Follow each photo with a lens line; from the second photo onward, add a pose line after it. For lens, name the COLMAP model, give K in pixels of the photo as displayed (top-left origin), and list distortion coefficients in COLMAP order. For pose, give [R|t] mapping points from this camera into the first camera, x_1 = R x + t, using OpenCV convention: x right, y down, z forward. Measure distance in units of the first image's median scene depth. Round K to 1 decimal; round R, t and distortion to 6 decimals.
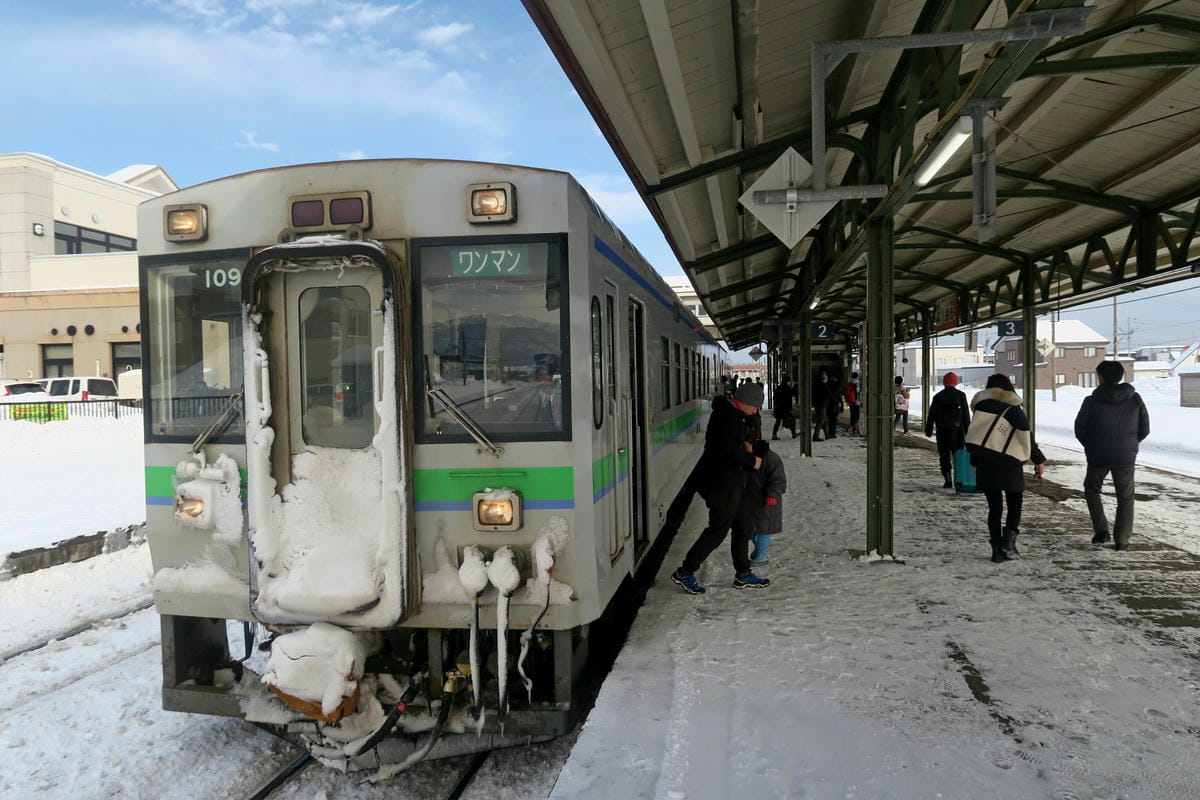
lens RADIAL K [[817.2, 0, 600.0], [0, 817.2, 400.0], [0, 0, 1]] dist [-0.001496, -0.001583]
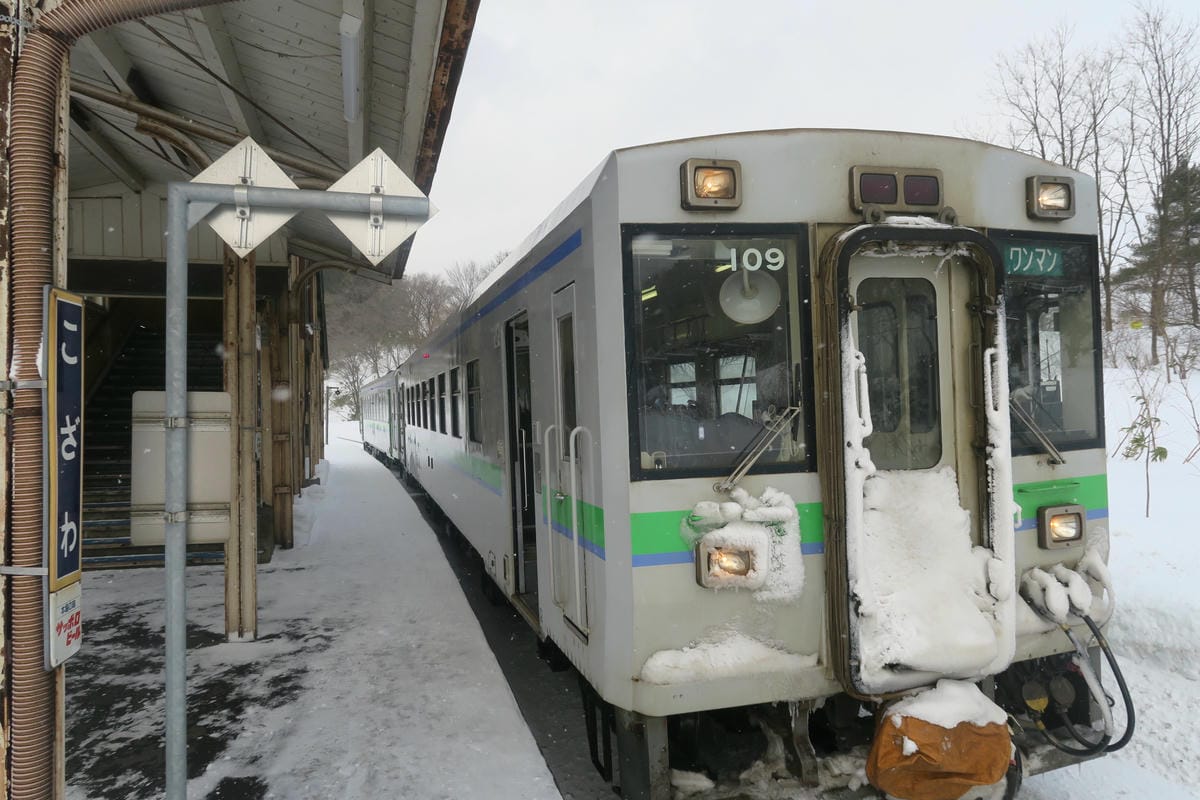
lens RADIAL K [[817.2, 0, 600.0], [0, 817.2, 400.0], [0, 0, 1]] dist [-0.001496, -0.001583]
pose [[0.885232, -0.017410, 0.464823, -1.008746], [0.033824, 0.999063, -0.026998, -0.000658], [-0.463918, 0.039621, 0.884992, 0.409764]]
